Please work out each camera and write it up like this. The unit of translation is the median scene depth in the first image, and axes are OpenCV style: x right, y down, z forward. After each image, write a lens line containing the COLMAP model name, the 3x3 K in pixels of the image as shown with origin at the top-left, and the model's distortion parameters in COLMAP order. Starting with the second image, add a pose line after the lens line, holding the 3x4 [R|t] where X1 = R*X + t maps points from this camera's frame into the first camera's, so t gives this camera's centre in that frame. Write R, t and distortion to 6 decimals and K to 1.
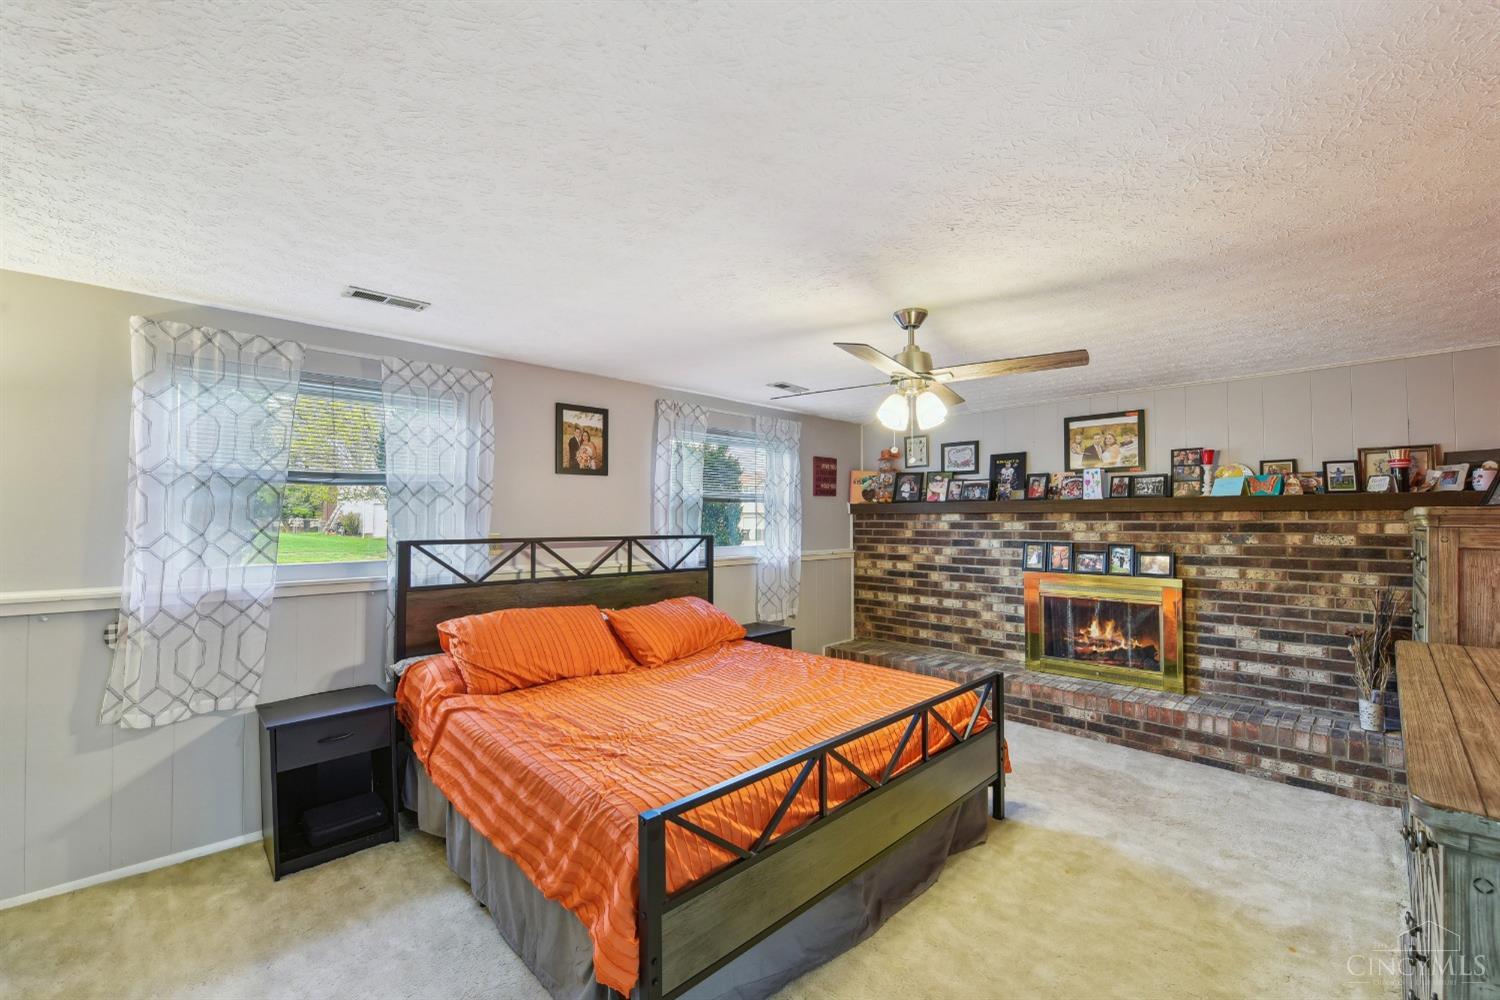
lens RADIAL K [[620.5, 0, 750.7], [0, 620.5, 508.0], [0, 0, 1]] dist [-0.006448, -0.000051]
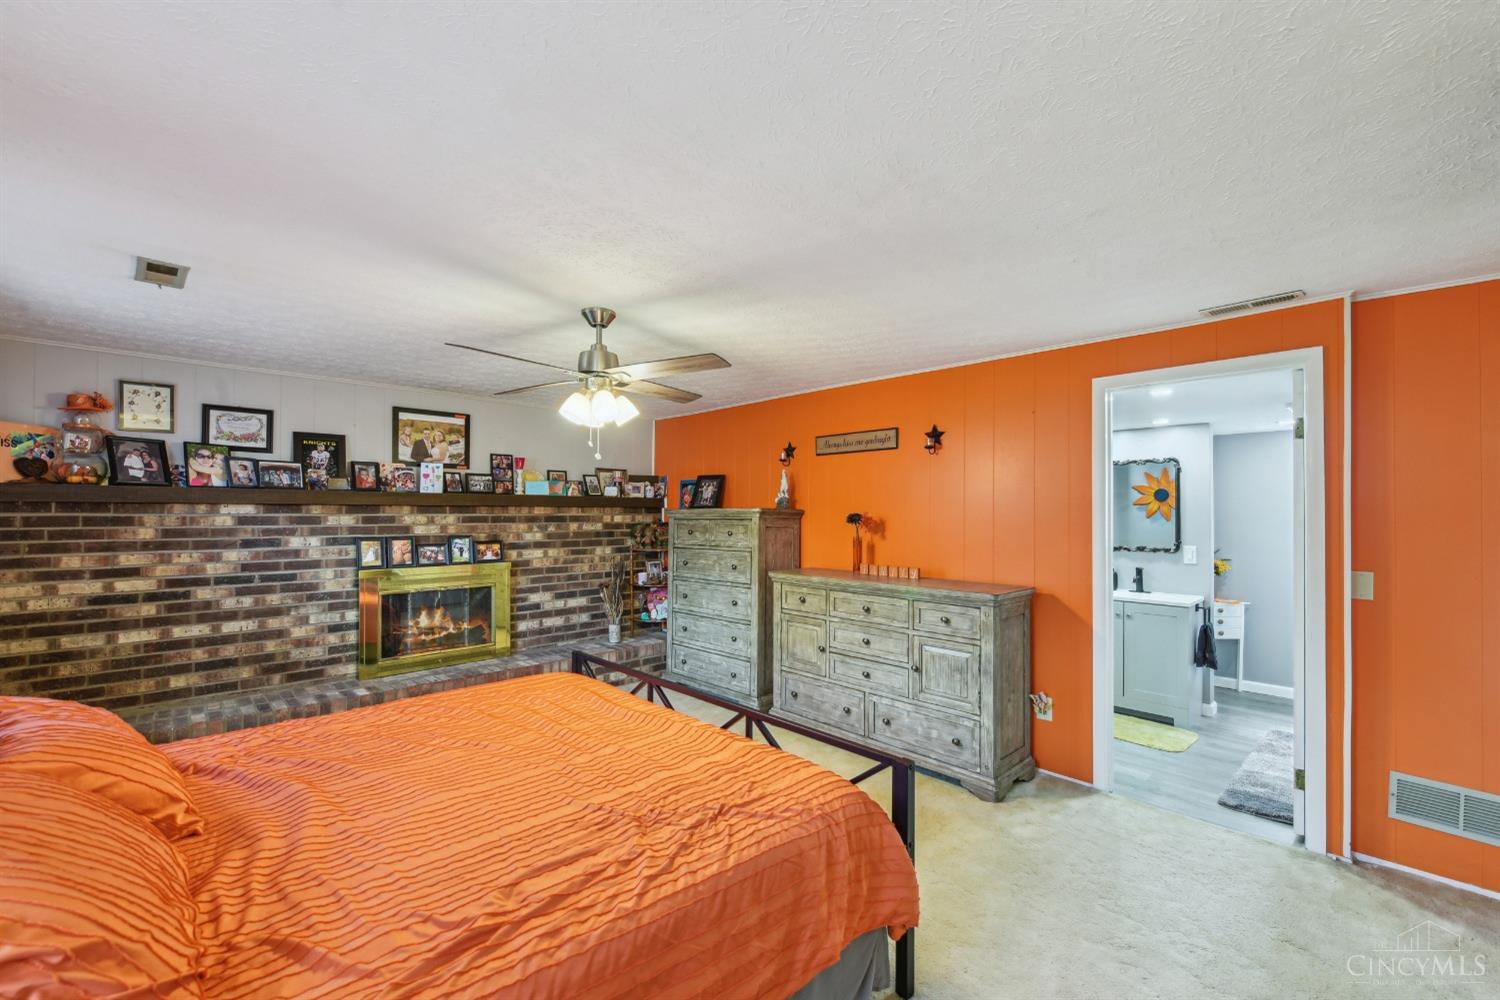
lens RADIAL K [[640.4, 0, 748.3], [0, 640.4, 509.0], [0, 0, 1]] dist [-0.007427, -0.002862]
pose [[0.004602, 0.006516, 0.999968, -0.422106], [-0.021414, 0.999750, -0.006416, 0.006872], [-0.999760, -0.021384, 0.004740, 0.395047]]
